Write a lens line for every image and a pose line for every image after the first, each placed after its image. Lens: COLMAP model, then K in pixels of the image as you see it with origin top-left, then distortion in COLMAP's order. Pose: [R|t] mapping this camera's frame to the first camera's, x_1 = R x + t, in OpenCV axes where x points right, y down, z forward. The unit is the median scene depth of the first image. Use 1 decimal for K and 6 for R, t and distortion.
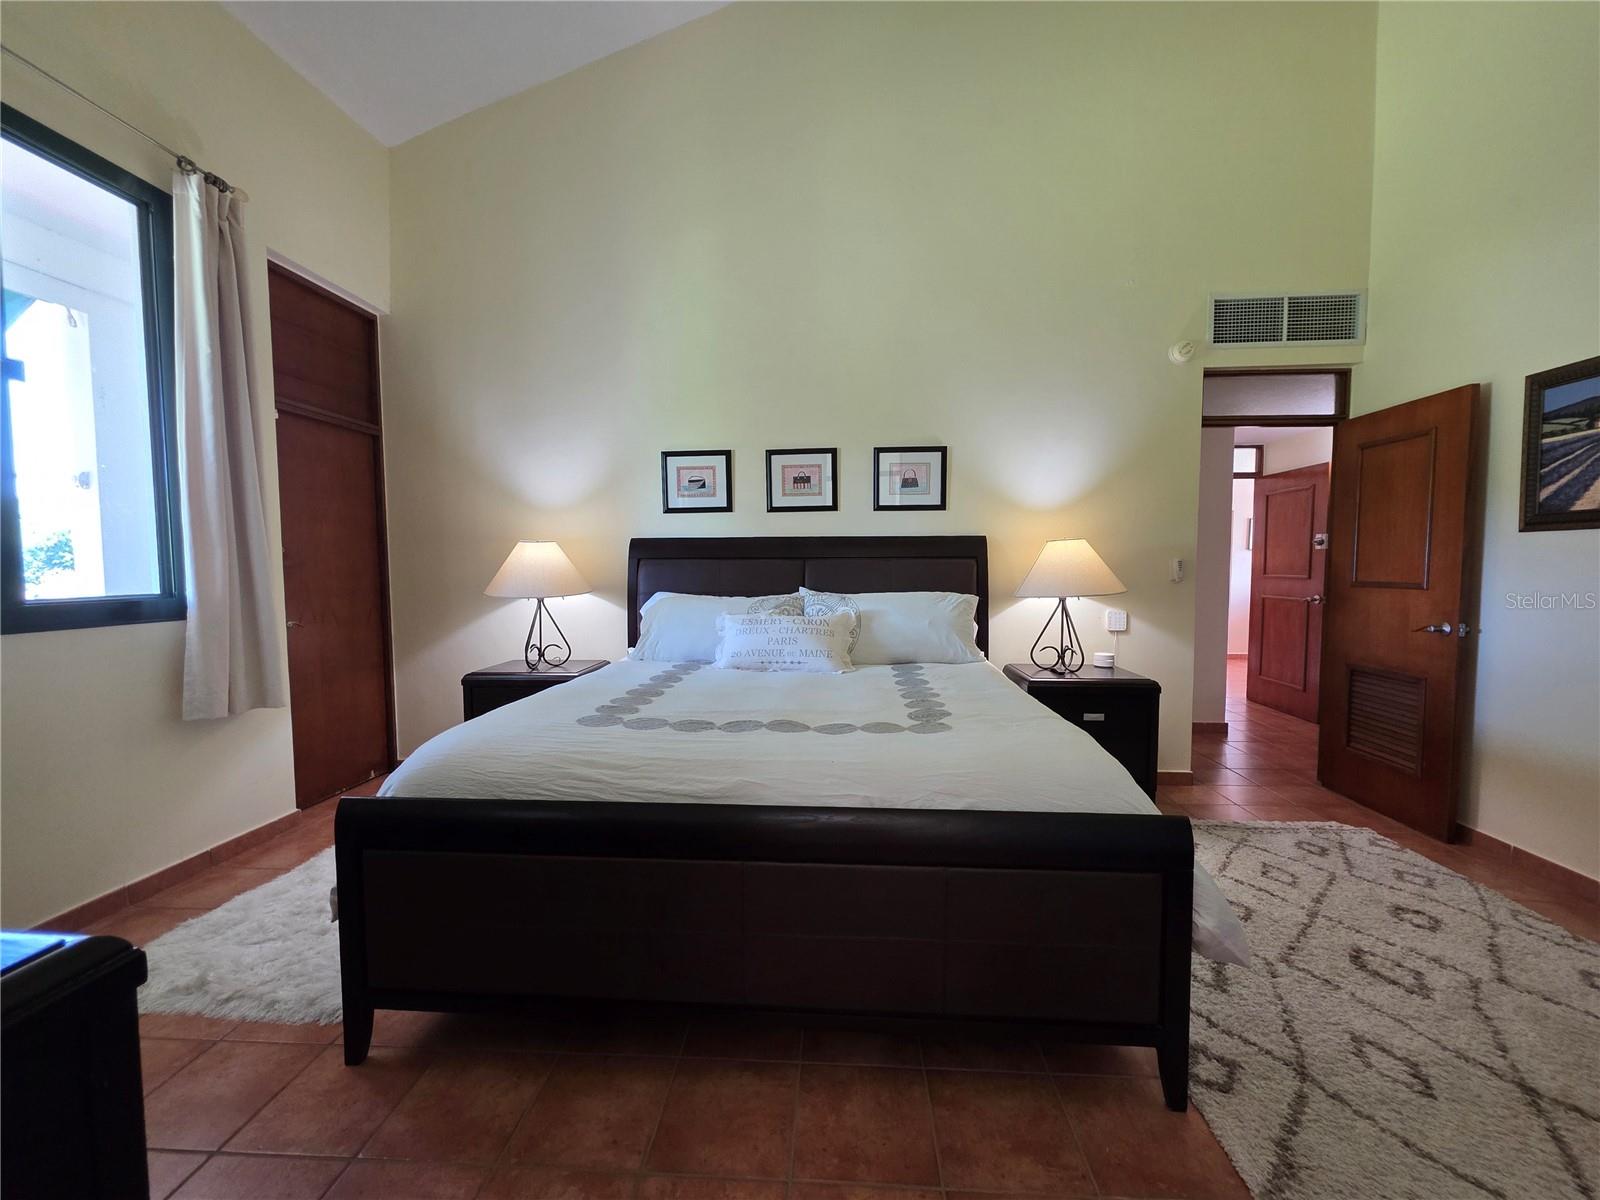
lens RADIAL K [[636.8, 0, 801.5], [0, 636.8, 603.3], [0, 0, 1]] dist [-0.004088, -0.000508]
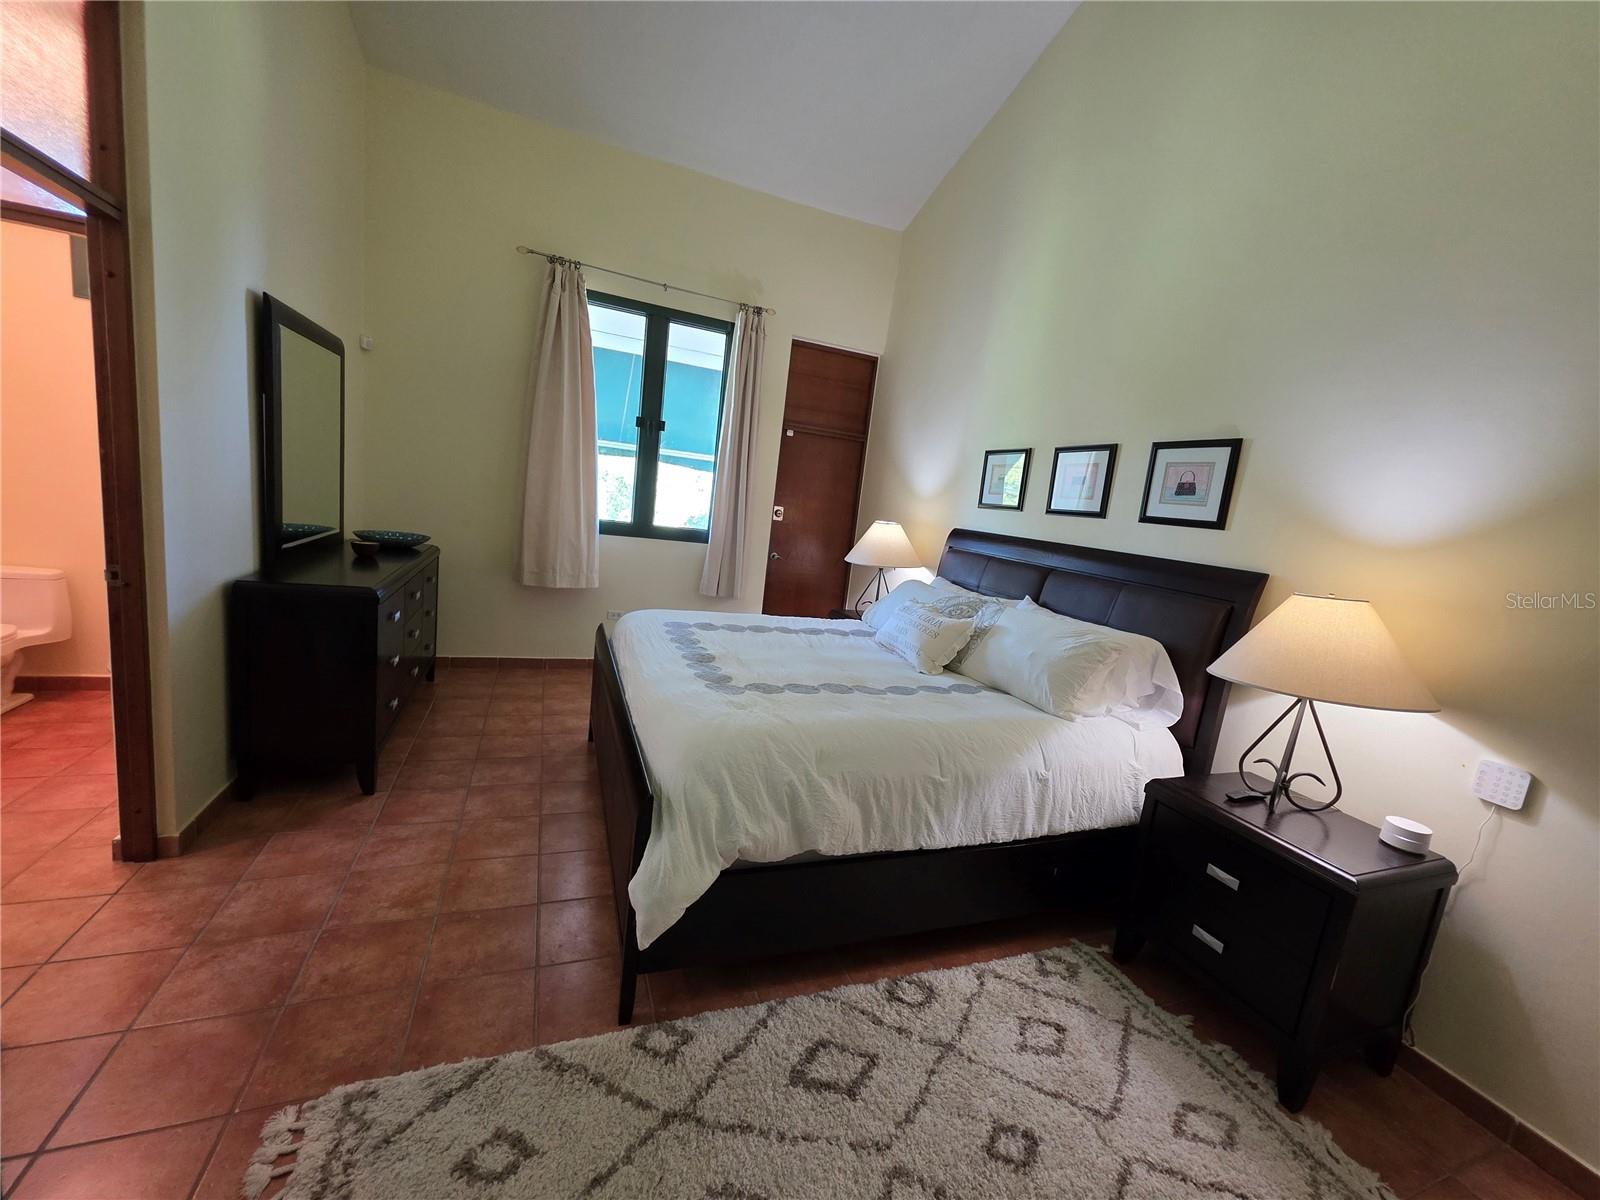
lens RADIAL K [[636.8, 0, 801.5], [0, 636.8, 603.3], [0, 0, 1]] dist [-0.004088, -0.000508]
pose [[0.418704, 0.200308, -0.885756, 0.673745], [-0.176383, 0.974734, 0.137052, -0.081711], [0.890829, 0.098848, 0.443456, 0.281577]]
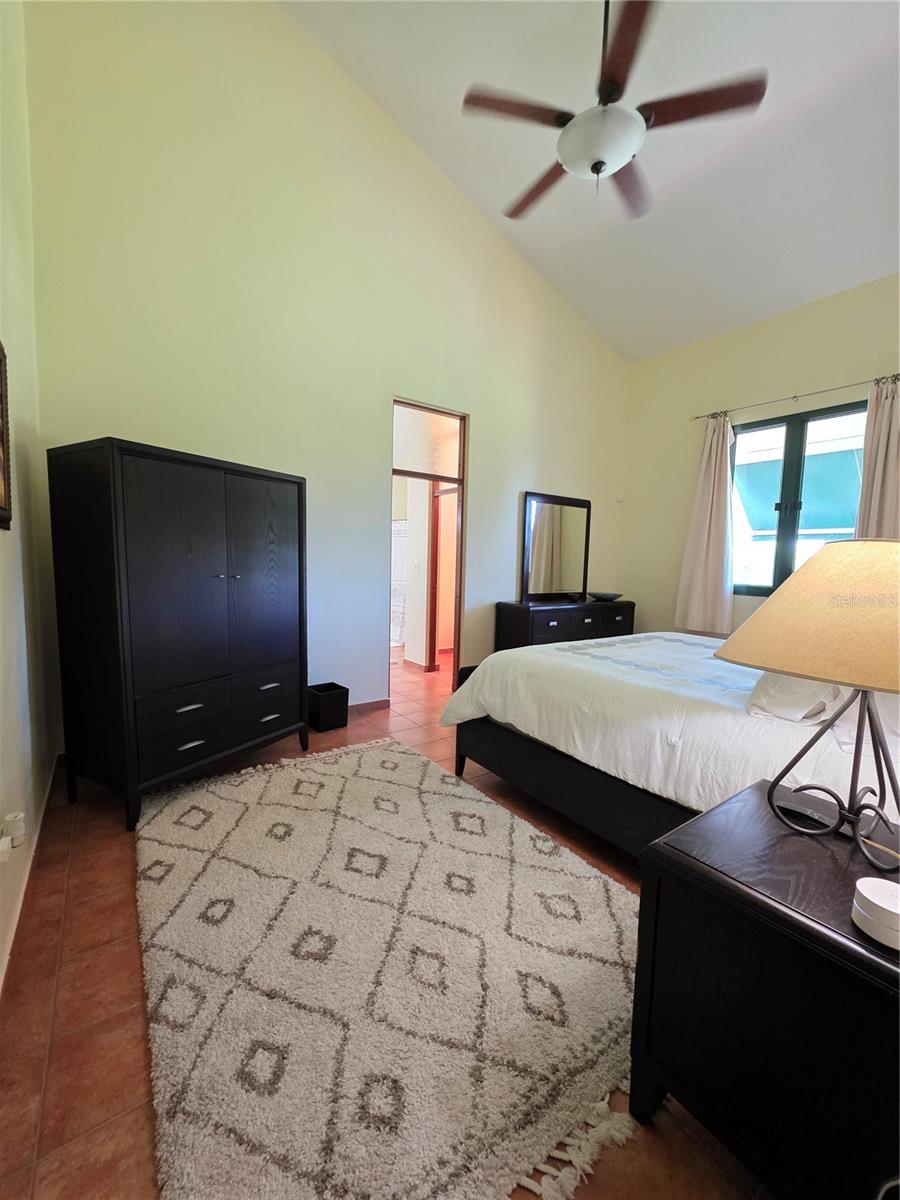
lens RADIAL K [[477.6, 0, 445.9], [0, 477.6, 604.7], [0, 0, 1]] dist [-0.004088, -0.000508]
pose [[-0.778697, 0.042358, -0.625969, 0.766157], [-0.062645, 0.987483, 0.144751, -0.080908], [0.624265, 0.151930, -0.766297, 1.004821]]
